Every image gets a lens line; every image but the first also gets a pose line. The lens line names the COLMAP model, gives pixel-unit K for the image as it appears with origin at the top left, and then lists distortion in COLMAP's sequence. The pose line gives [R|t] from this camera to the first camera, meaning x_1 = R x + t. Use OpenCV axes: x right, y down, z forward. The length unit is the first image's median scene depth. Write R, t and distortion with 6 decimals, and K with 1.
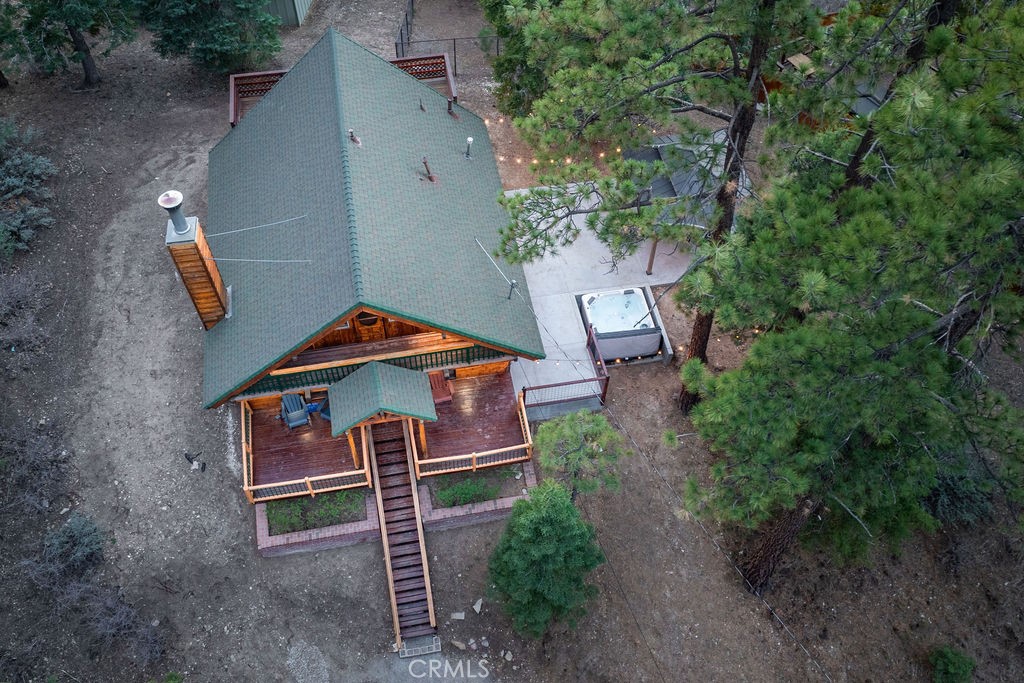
lens RADIAL K [[840.8, 0, 512.0], [0, 840.8, 341.5], [0, 0, 1]] dist [-0.026901, 0.010051]
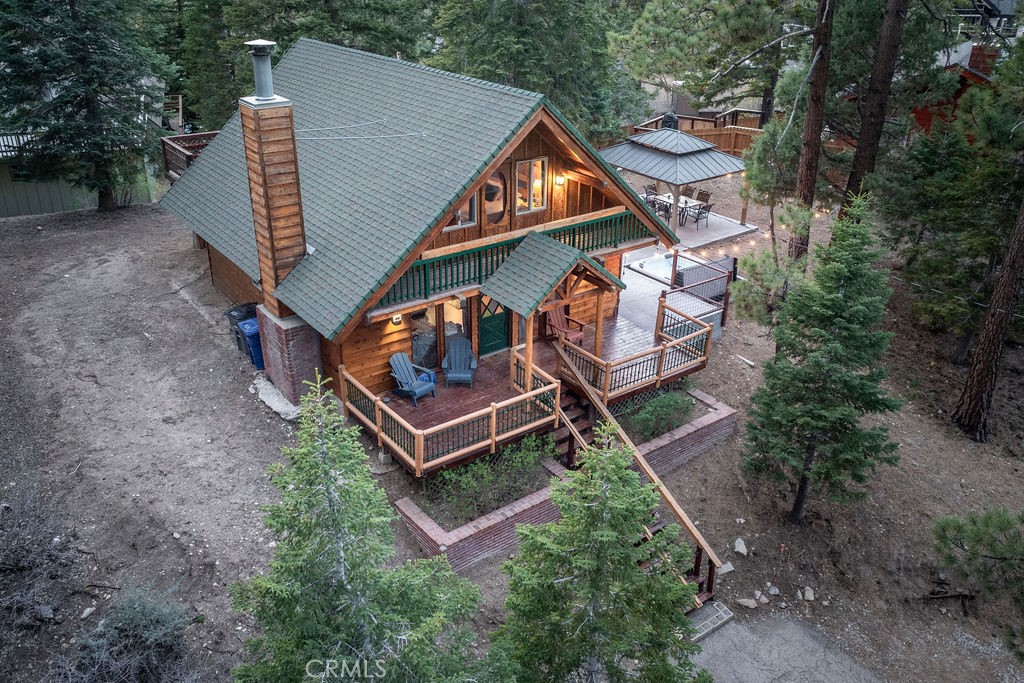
lens RADIAL K [[840.8, 0, 512.0], [0, 840.8, 341.5], [0, 0, 1]] dist [-0.026901, 0.010051]
pose [[0.894386, -0.189661, 0.405095, -0.474835], [0.357216, 0.847927, -0.391685, 0.374964], [-0.269204, 0.495024, 0.826124, 0.359940]]
